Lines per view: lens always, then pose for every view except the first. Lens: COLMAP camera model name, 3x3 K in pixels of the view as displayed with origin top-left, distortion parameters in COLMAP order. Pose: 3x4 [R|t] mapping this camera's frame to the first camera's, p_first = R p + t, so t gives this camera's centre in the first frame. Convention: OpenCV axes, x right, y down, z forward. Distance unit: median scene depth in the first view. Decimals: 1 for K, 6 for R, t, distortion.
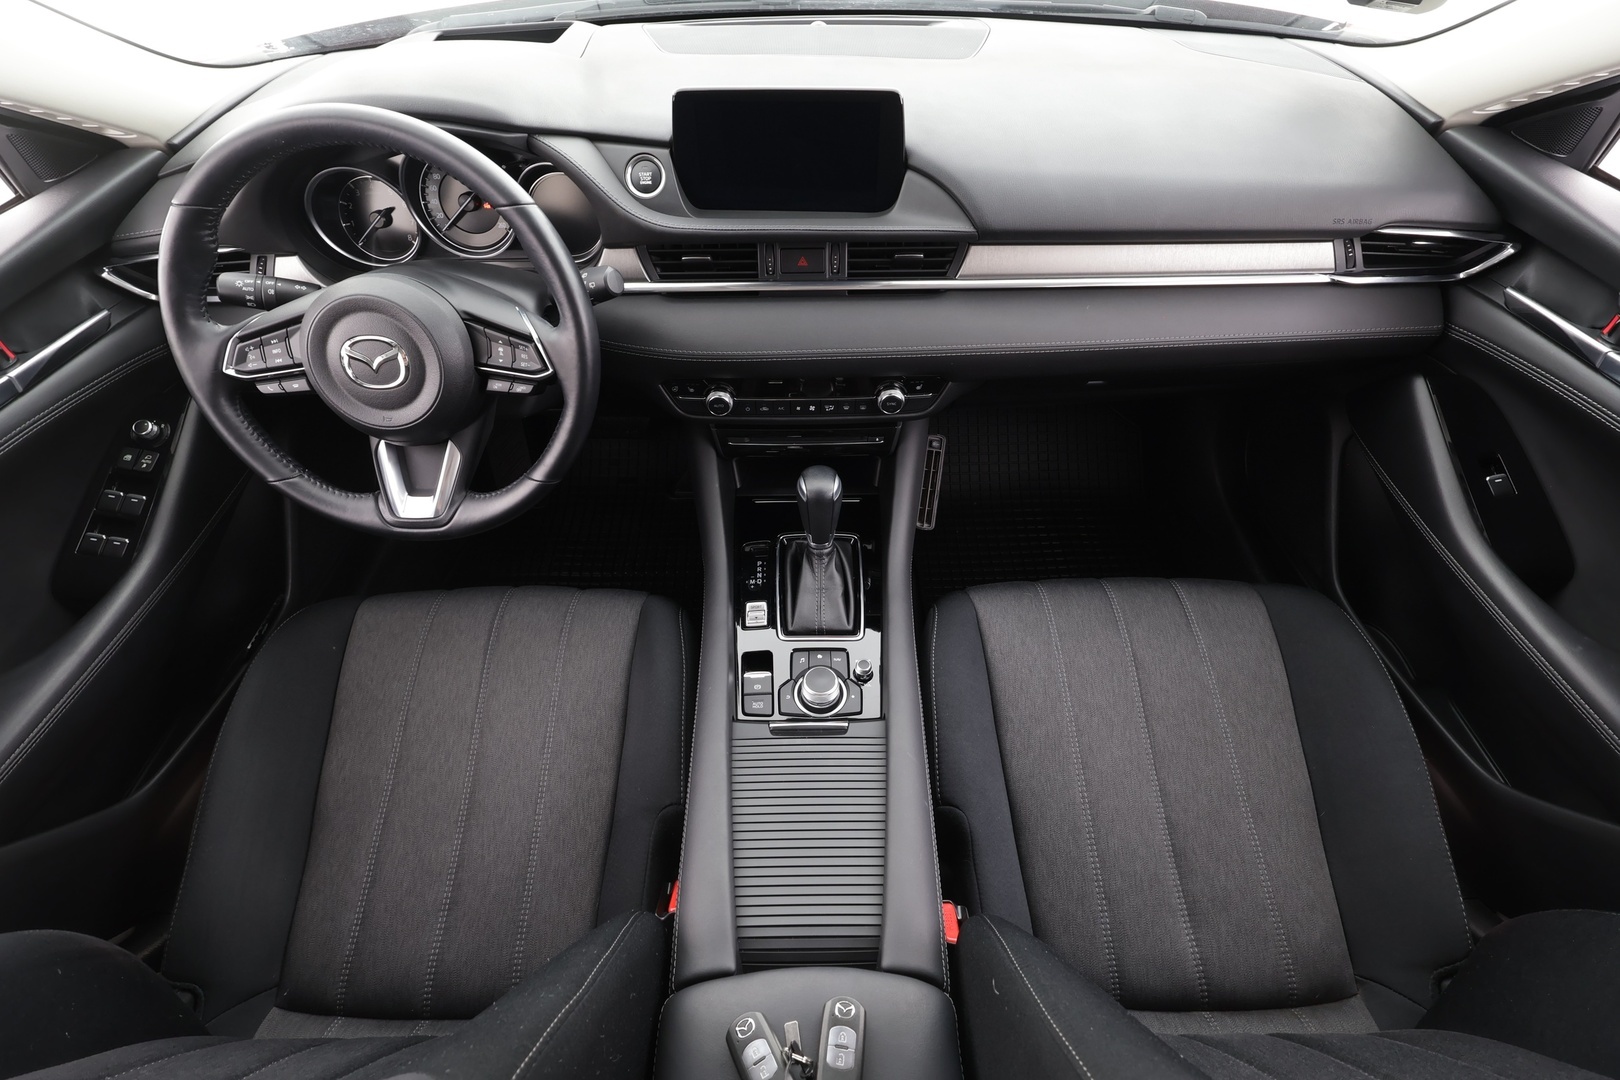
lens RADIAL K [[751.4, 0, 806.0], [0, 751.4, 543.5], [0, 0, 1]] dist [-0.007380, 0.001762]
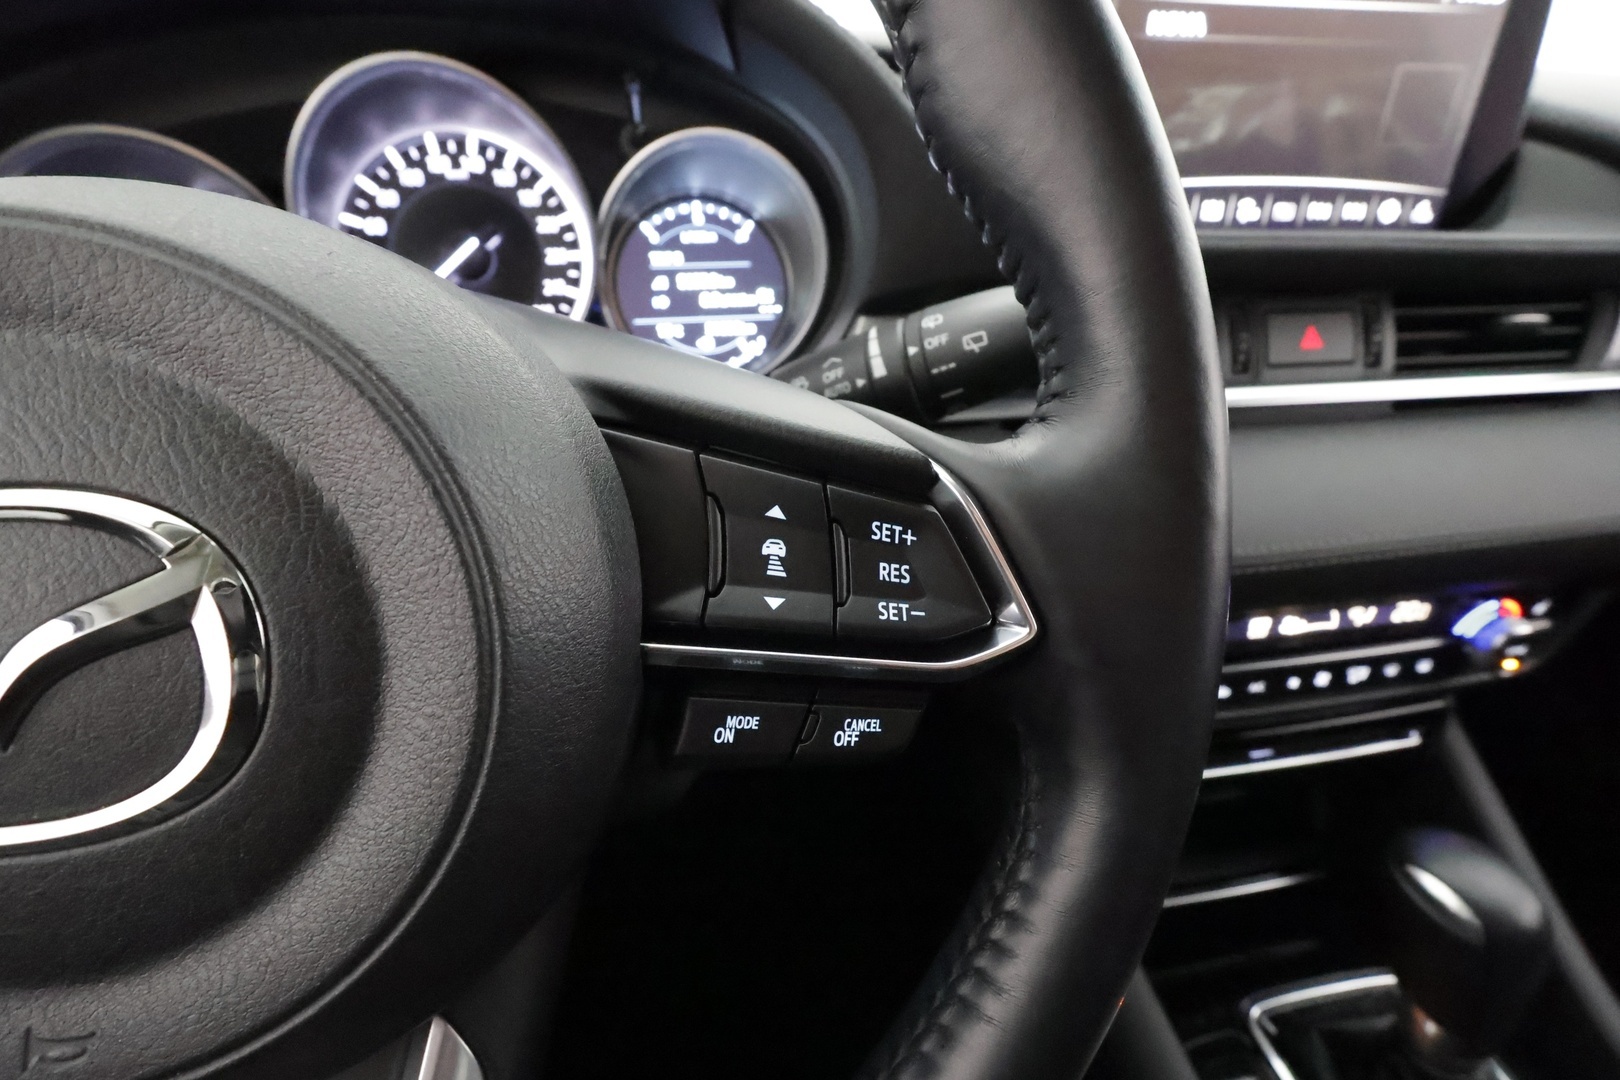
lens RADIAL K [[751.4, 0, 806.0], [0, 751.4, 543.5], [0, 0, 1]] dist [-0.007380, 0.001762]
pose [[0.983041, -0.068246, 0.170215, -0.377849], [0.121798, 0.936866, -0.327791, -0.167840], [-0.137098, 0.342964, 0.929290, 0.706536]]
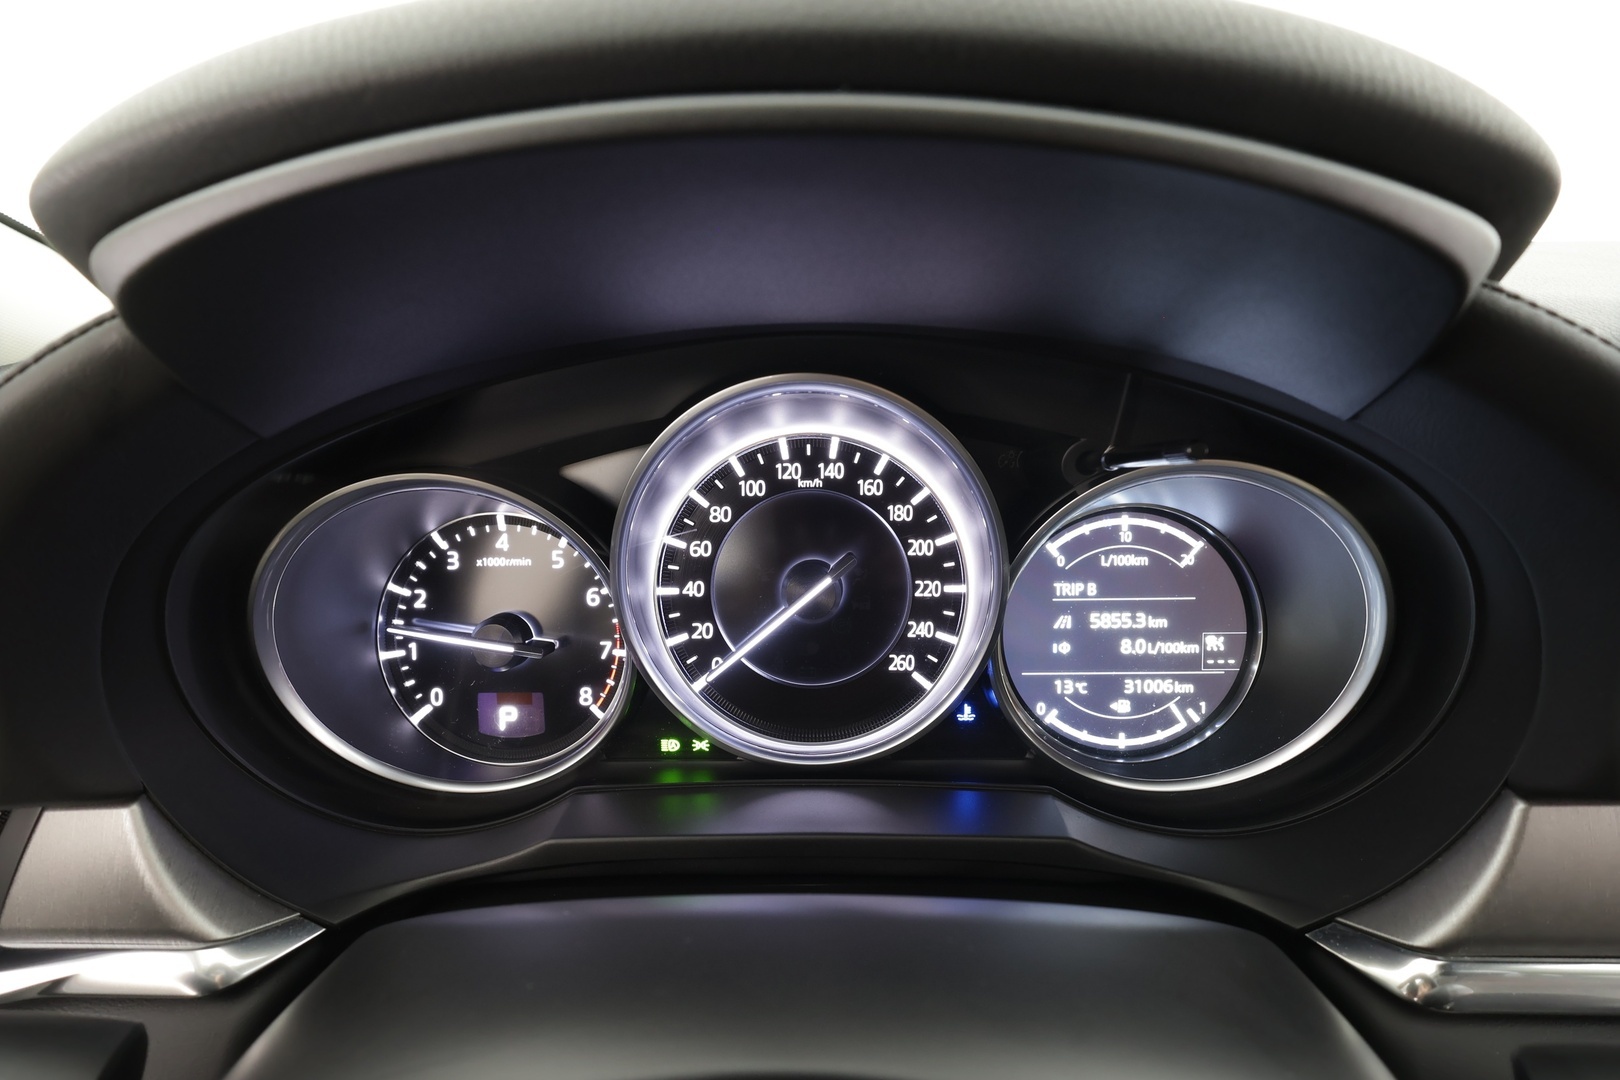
lens RADIAL K [[751.4, 0, 806.0], [0, 751.4, 543.5], [0, 0, 1]] dist [-0.007380, 0.001762]
pose [[0.999351, 0.004077, -0.035791, -0.479325], [-0.019931, 0.890224, -0.455088, -0.366257], [0.030007, 0.455506, 0.889727, 0.787448]]
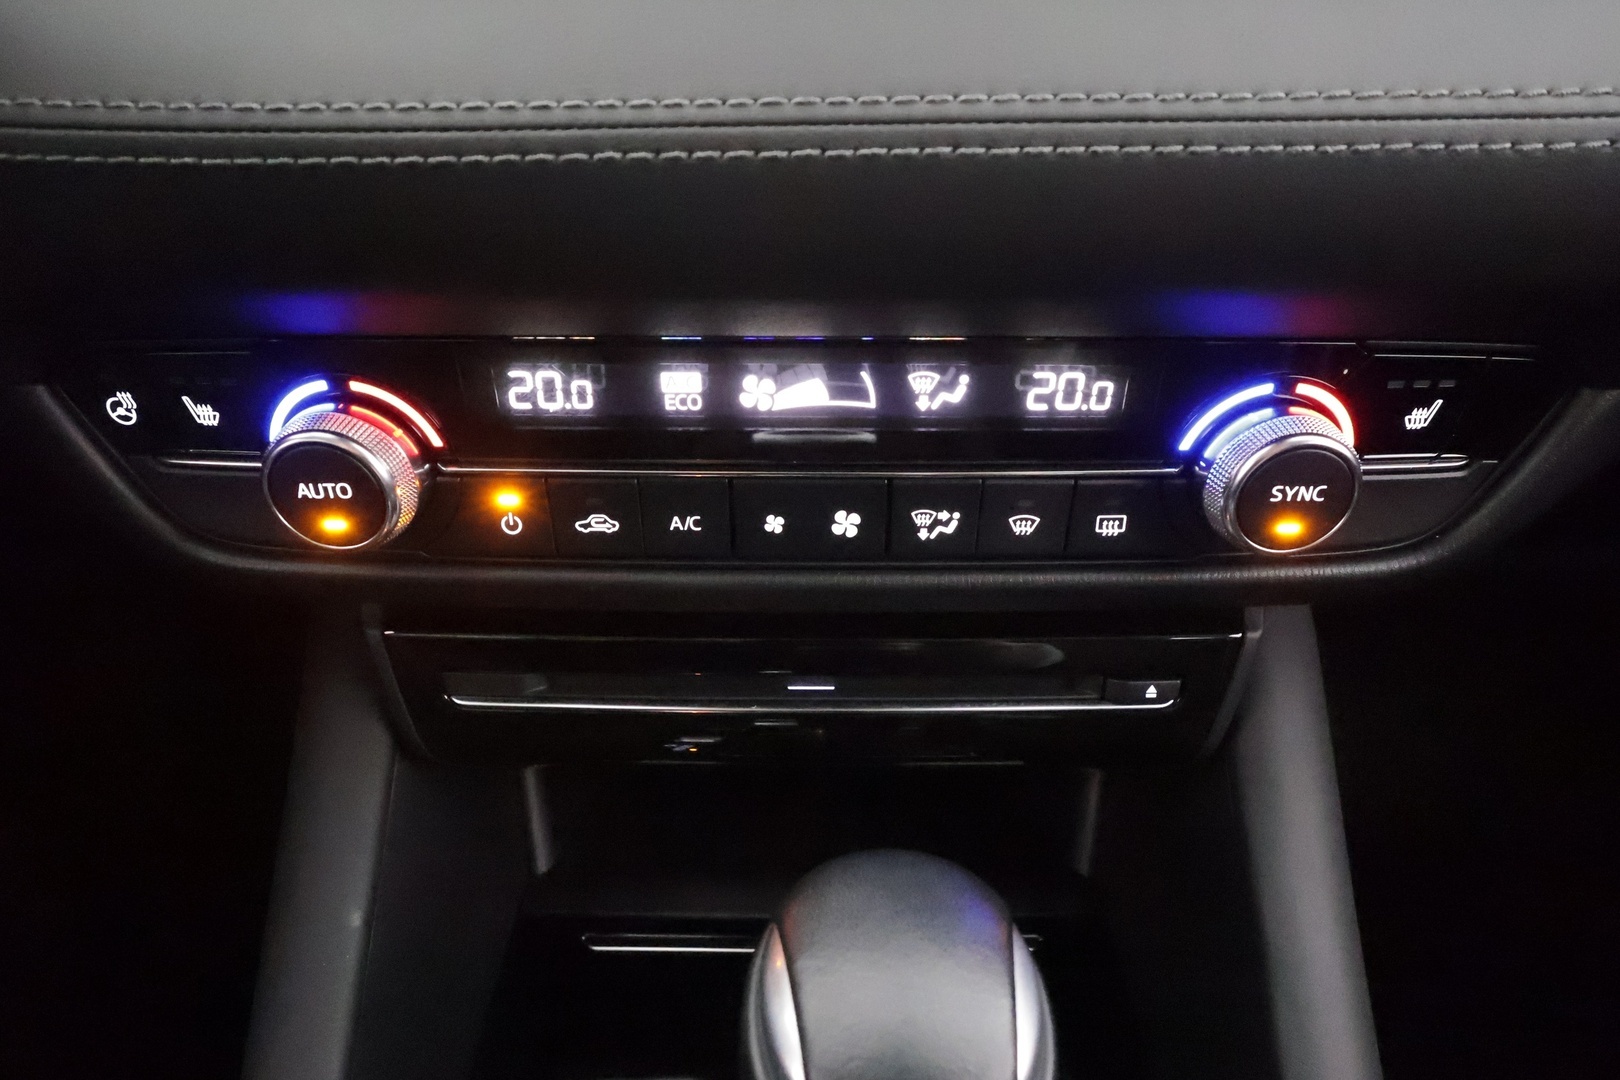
lens RADIAL K [[913.7, 0, 810.0], [0, 913.7, 540.0], [0, 0, 1]] dist [-0.001071, -0.000138]
pose [[0.999885, 0.014062, -0.005747, 0.000622], [-0.015117, 0.958279, -0.285435, -0.123142], [0.001494, 0.285489, 0.958381, 0.874114]]
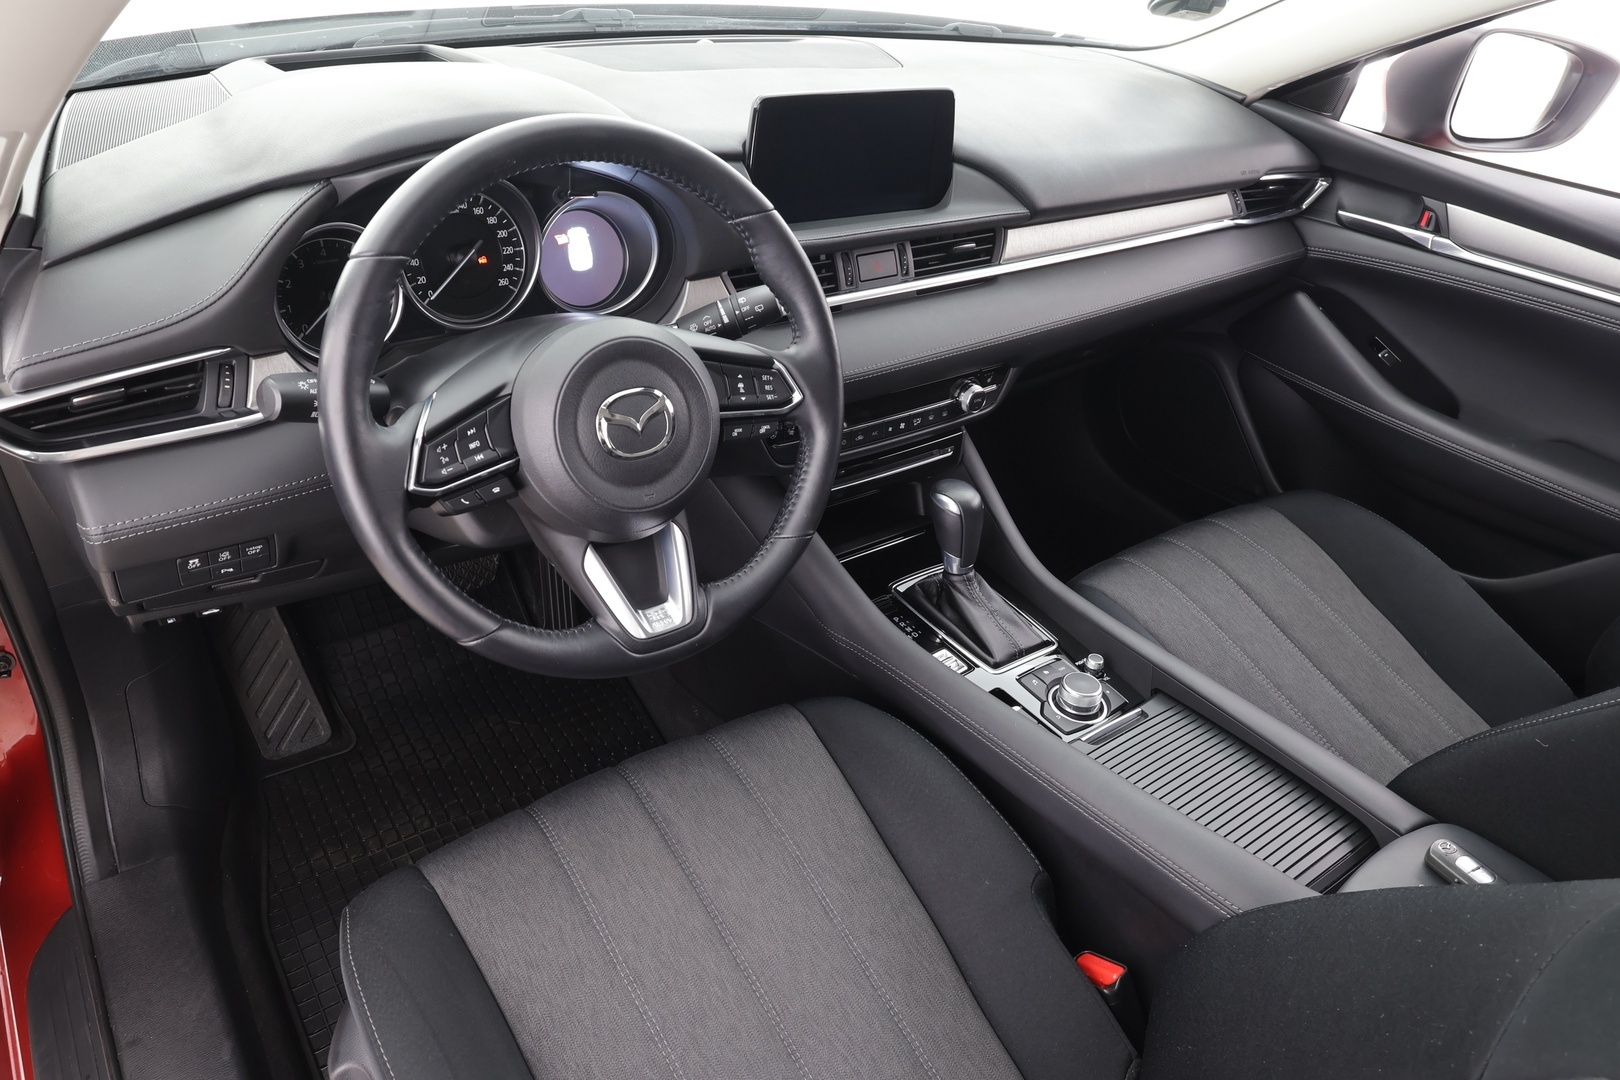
lens RADIAL K [[1103.4, 0, 810.0], [0, 1103.4, 540.0], [0, 0, 1]] dist [-0.001691, 0.000018]
pose [[0.807388, -0.256969, 0.531124, -0.896930], [0.362165, 0.926484, -0.102293, 0.041454], [-0.465791, 0.274945, 0.841097, 0.000671]]
